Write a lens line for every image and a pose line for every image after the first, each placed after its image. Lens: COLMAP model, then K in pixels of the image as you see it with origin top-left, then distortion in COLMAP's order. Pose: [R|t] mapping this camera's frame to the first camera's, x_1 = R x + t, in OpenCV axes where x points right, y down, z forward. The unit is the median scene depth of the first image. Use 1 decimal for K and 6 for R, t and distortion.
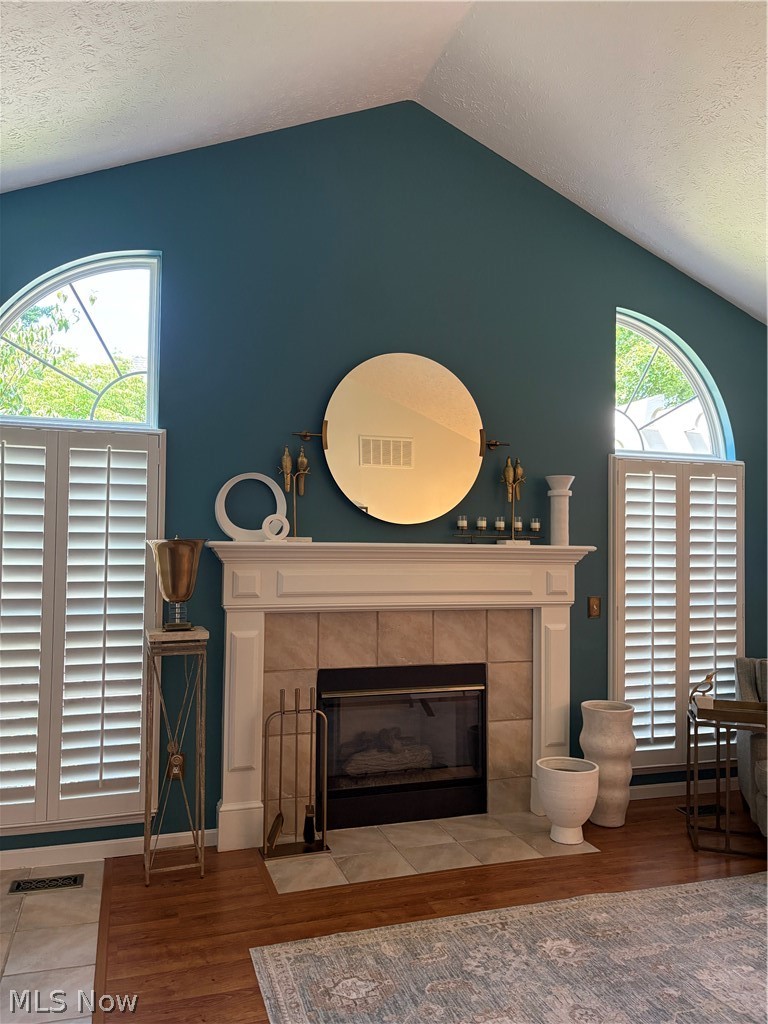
lens RADIAL K [[774.9, 0, 282.8], [0, 774.9, 530.8], [0, 0, 1]] dist [0.051342, -0.062240]
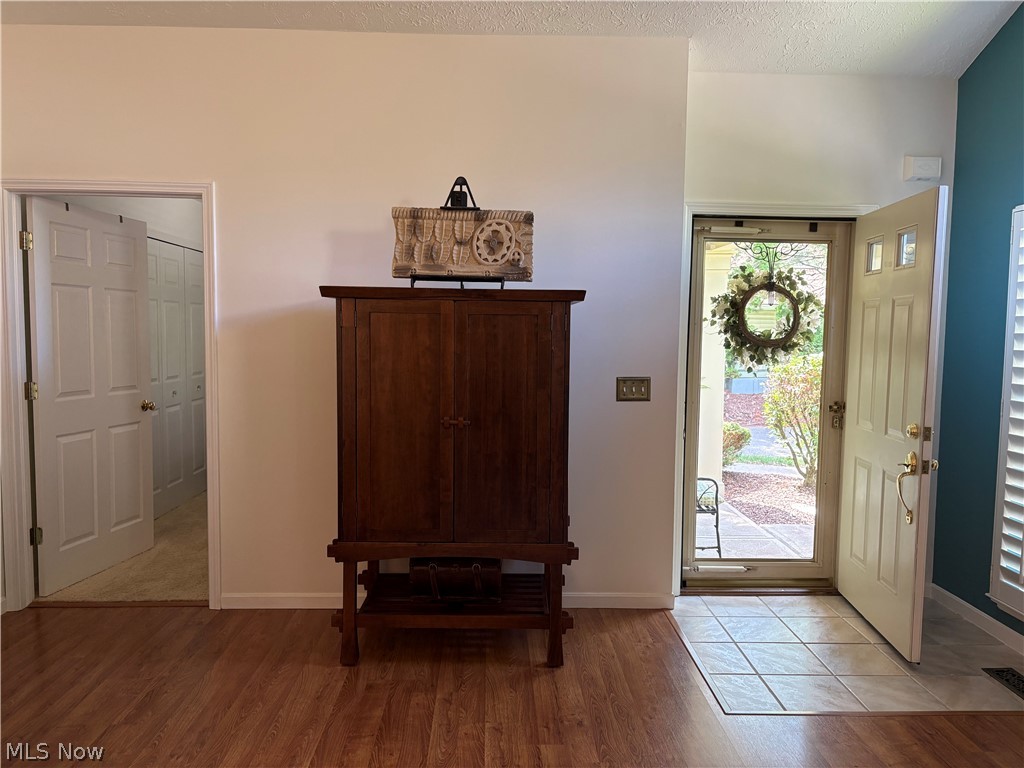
lens RADIAL K [[774.9, 0, 513.4], [0, 774.9, 389.6], [0, 0, 1]] dist [0.051342, -0.062240]
pose [[-0.274765, 0.067311, -0.959152, 0.622479], [0.019267, 0.997732, 0.064500, 0.013751], [0.961318, -0.000757, -0.275439, 0.551095]]
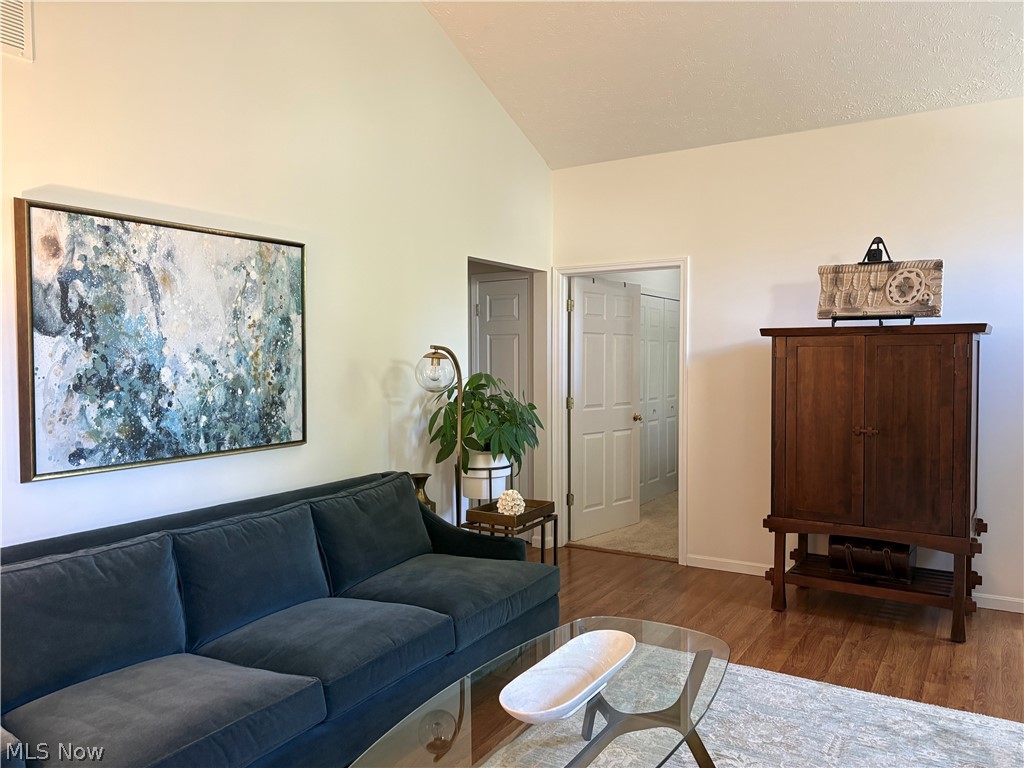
lens RADIAL K [[774.9, 0, 513.4], [0, 774.9, 389.6], [0, 0, 1]] dist [0.051342, -0.062240]
pose [[-0.757878, 0.026144, -0.651872, 0.894874], [0.023244, 0.999644, 0.013068, 0.019466], [0.651982, -0.005248, -0.758216, 0.752056]]
